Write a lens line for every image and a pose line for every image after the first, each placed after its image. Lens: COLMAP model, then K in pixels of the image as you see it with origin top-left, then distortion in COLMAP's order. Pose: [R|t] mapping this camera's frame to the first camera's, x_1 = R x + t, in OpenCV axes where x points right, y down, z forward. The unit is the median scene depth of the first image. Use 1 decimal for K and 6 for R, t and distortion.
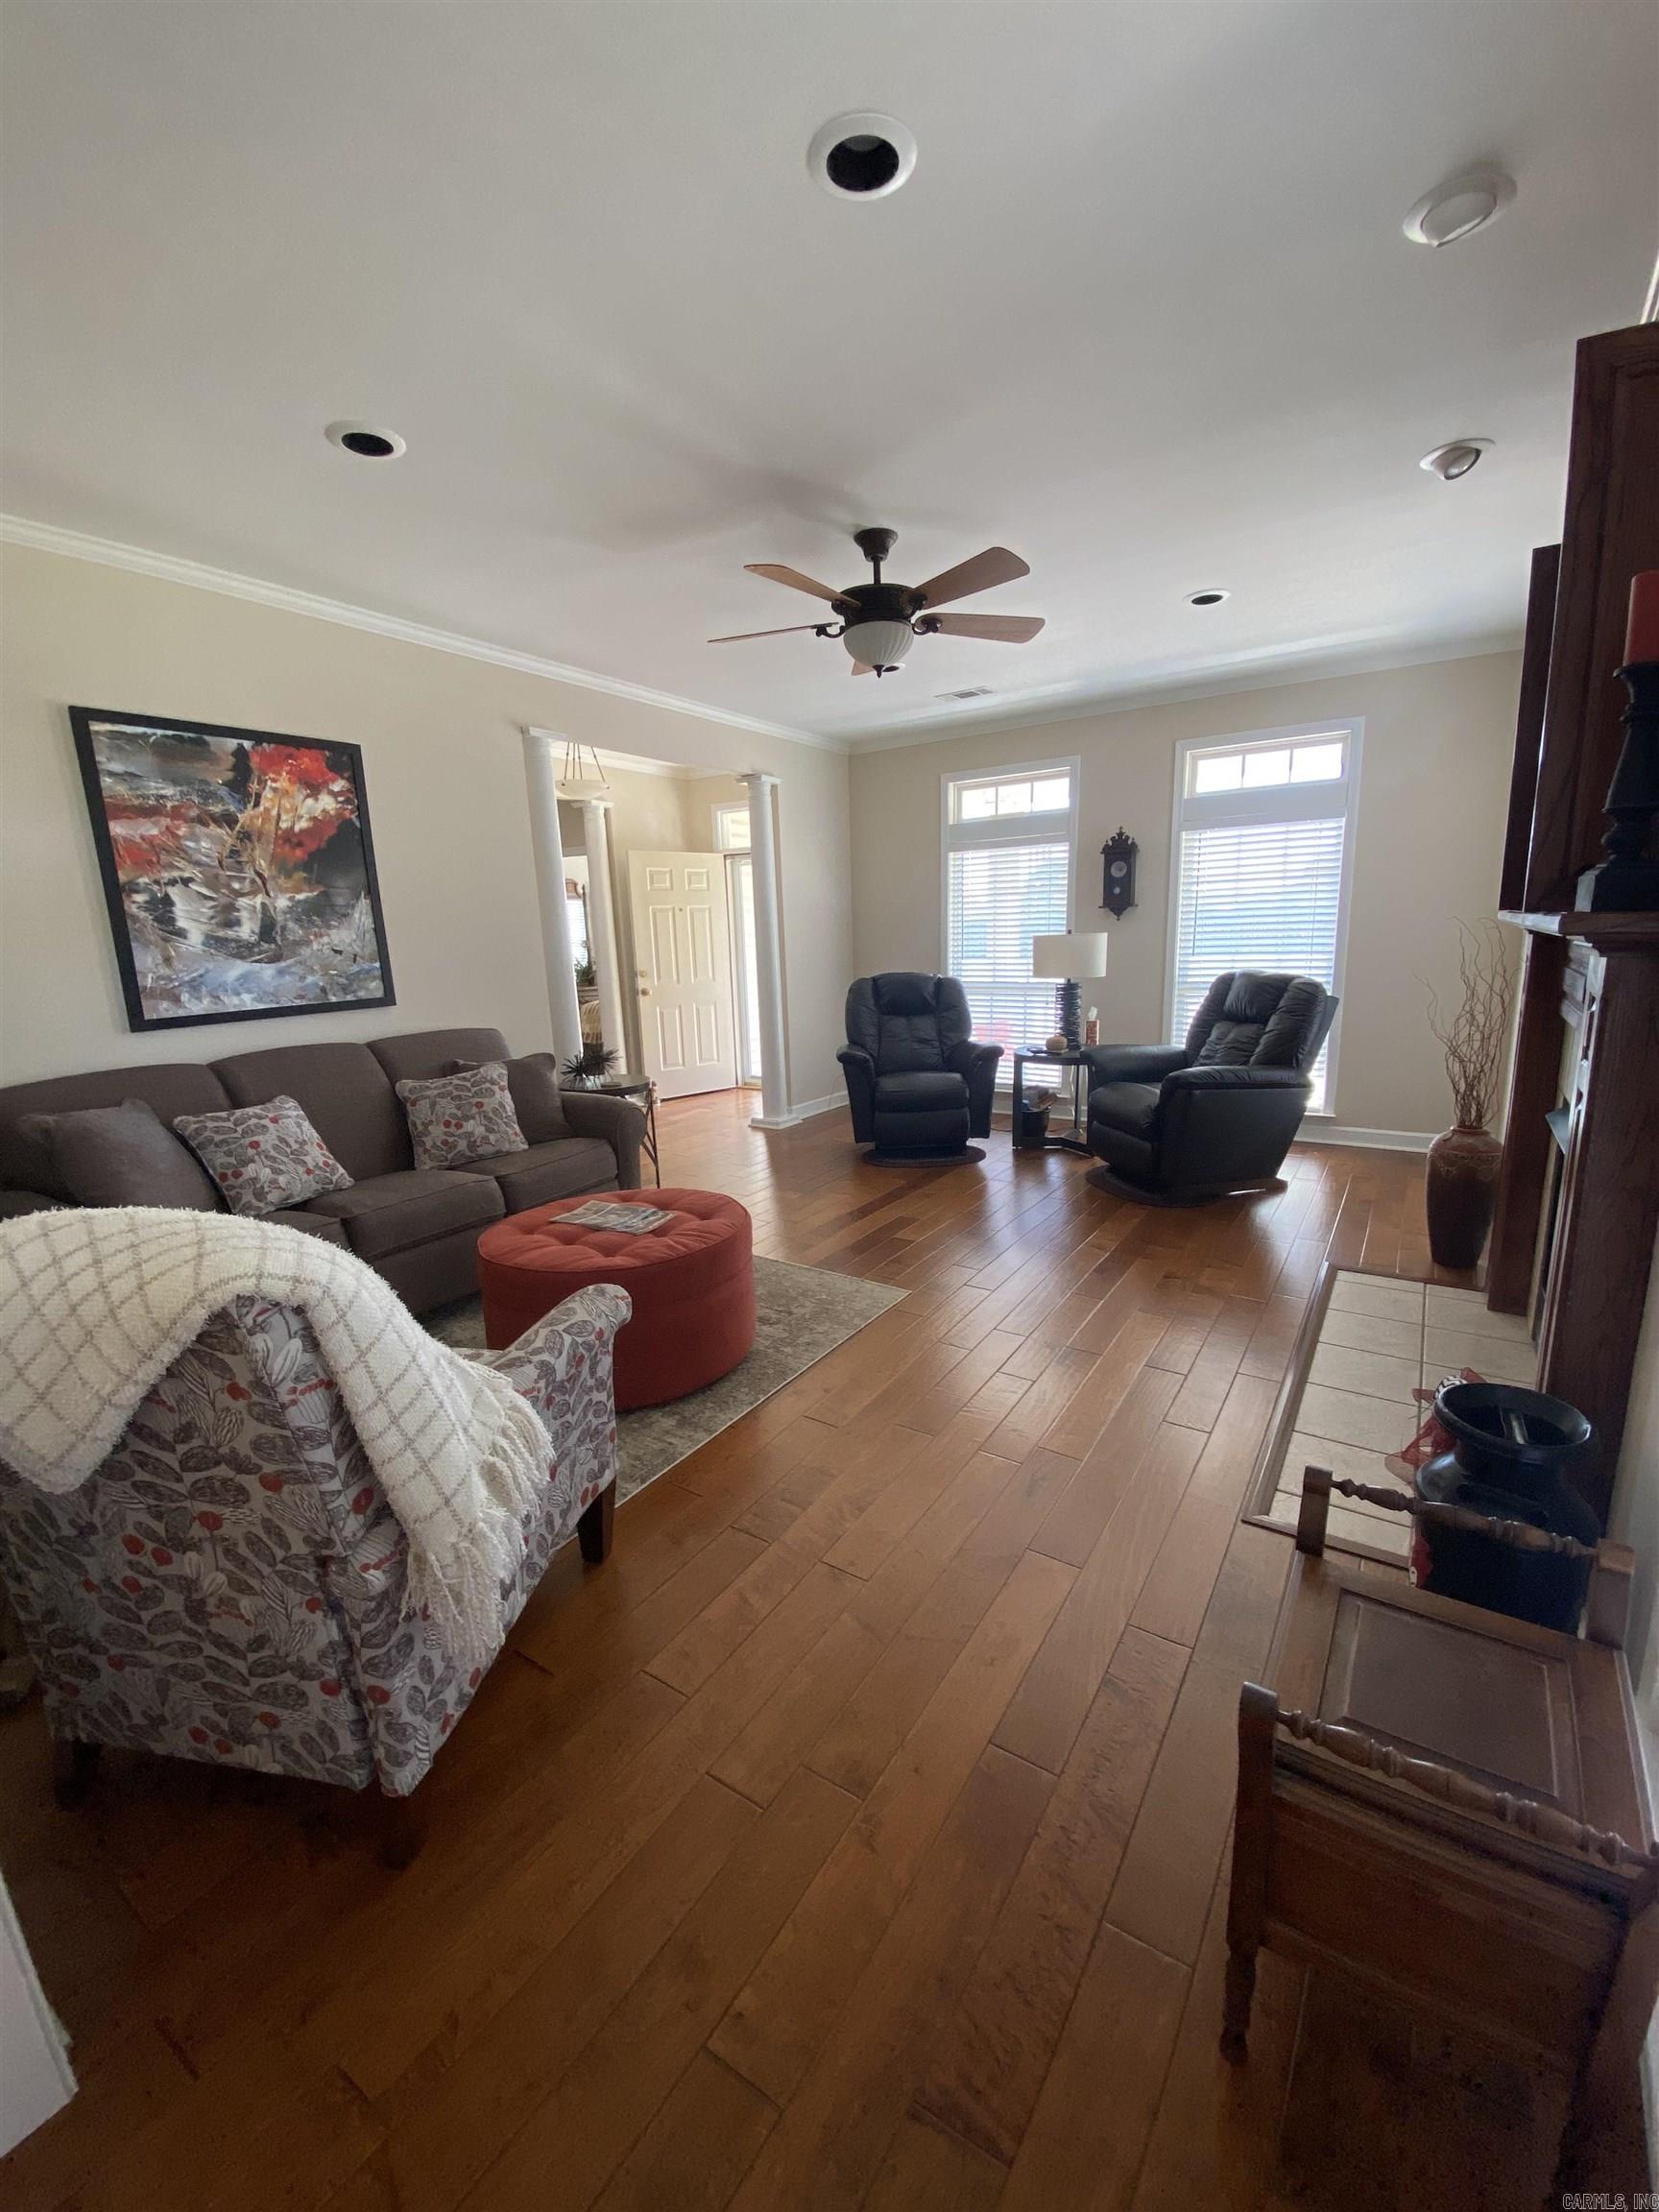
lens RADIAL K [[891.9, 0, 827.1], [0, 891.9, 1115.3], [0, 0, 1]] dist [0.020025, -0.018812]
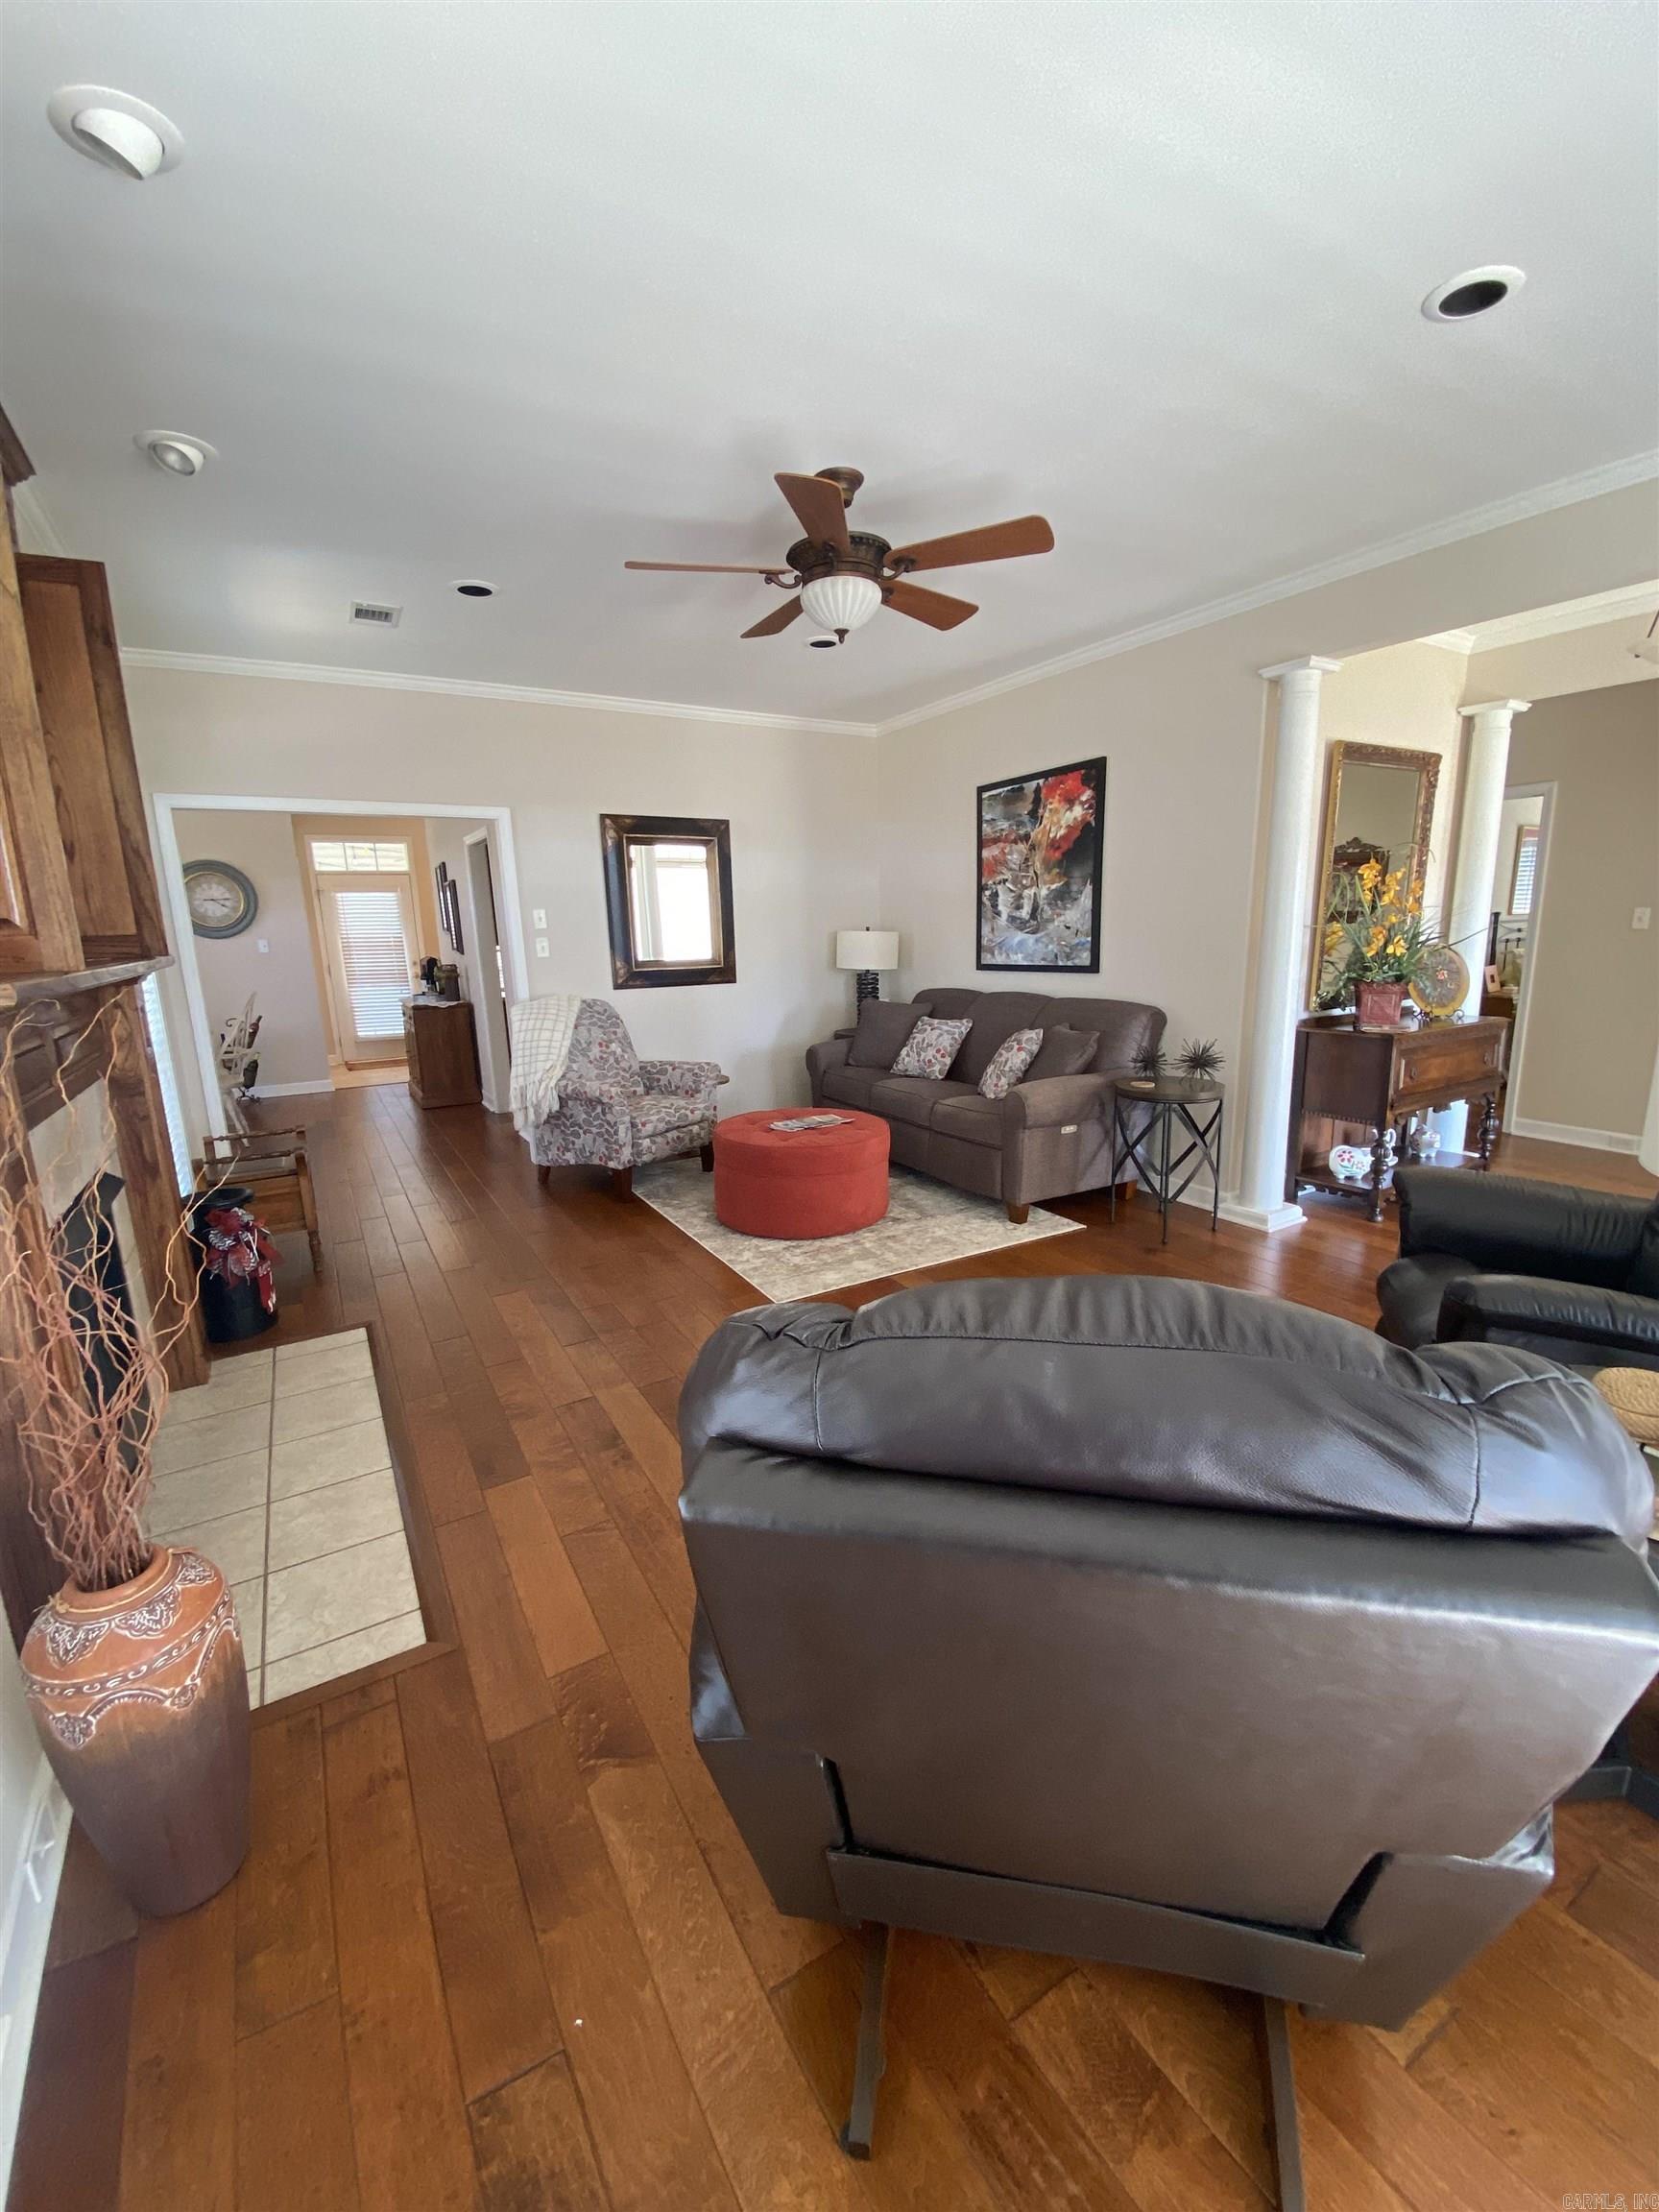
lens RADIAL K [[891.9, 0, 827.1], [0, 891.9, 1115.3], [0, 0, 1]] dist [0.020025, -0.018812]
pose [[-0.428736, 0.240353, -0.870871, 0.878754], [-0.135772, 0.935871, 0.325133, -0.329895], [0.893169, 0.257636, -0.368609, 1.349101]]
